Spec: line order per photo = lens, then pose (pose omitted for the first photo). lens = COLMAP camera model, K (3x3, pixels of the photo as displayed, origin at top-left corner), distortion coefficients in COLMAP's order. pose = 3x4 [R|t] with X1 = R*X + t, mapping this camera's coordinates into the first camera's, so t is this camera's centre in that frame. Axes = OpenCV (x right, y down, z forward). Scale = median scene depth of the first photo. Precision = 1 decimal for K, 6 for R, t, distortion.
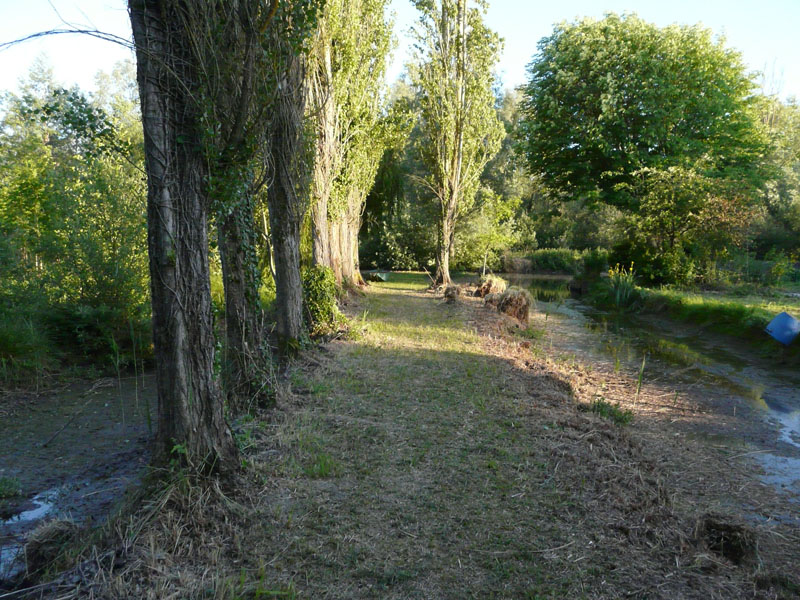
lens RADIAL K [[655.1, 0, 404.3], [0, 655.1, 298.7], [0, 0, 1]] dist [-0.029367, -0.000301]
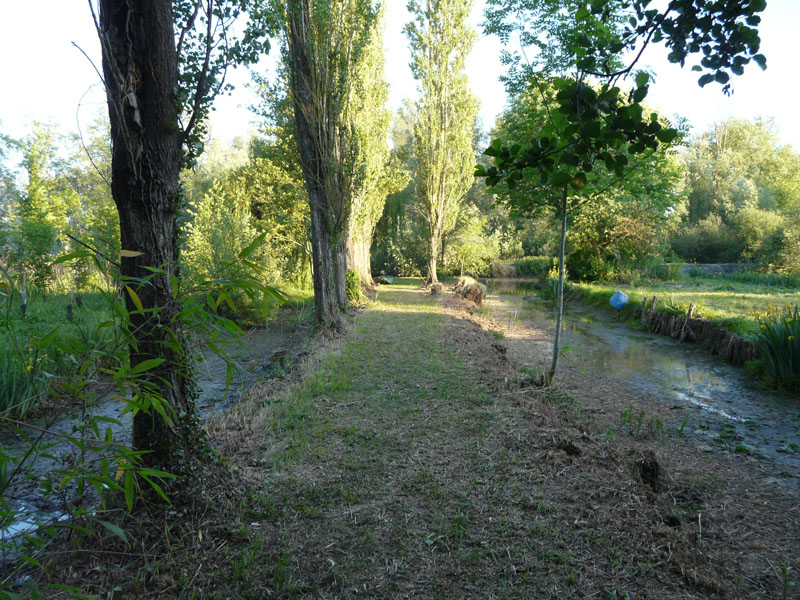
lens RADIAL K [[655.1, 0, 396.7], [0, 655.1, 301.9], [0, 0, 1]] dist [-0.029367, -0.000301]
pose [[0.999539, -0.016347, -0.025586, 0.018426], [0.016066, 0.999809, -0.011170, 0.029272], [0.025764, 0.010753, 0.999610, -0.370022]]
